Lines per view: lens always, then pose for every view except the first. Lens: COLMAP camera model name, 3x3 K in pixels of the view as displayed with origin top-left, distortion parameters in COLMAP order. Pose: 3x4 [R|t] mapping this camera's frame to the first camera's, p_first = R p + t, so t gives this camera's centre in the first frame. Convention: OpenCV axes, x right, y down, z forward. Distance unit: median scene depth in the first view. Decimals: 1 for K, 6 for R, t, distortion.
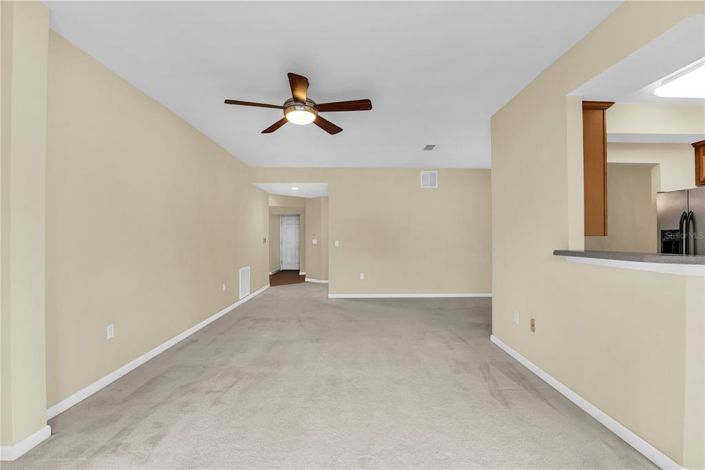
lens RADIAL K [[338.0, 0, 348.0], [0, 338.0, 230.6], [0, 0, 1]] dist [0.000213, 0.000421]
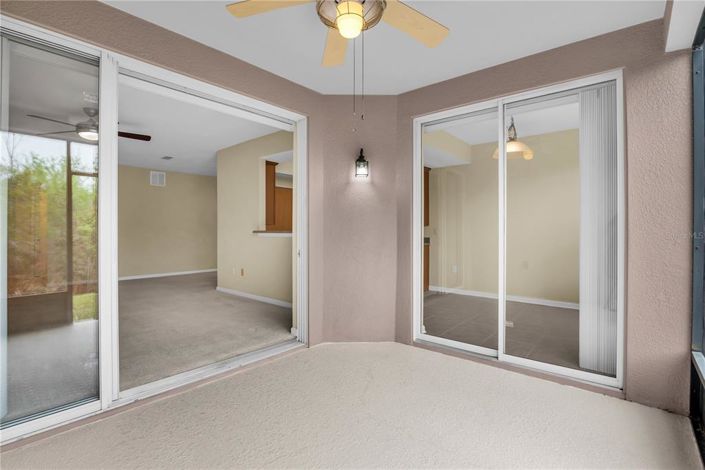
lens RADIAL K [[338.0, 0, 349.8], [0, 338.0, 229.4], [0, 0, 1]] dist [0.000213, 0.000421]
pose [[0.654510, -0.011643, 0.755964, -0.452635], [-0.003040, 0.999833, 0.018031, 0.012755], [-0.756047, -0.014099, 0.654365, -0.632382]]
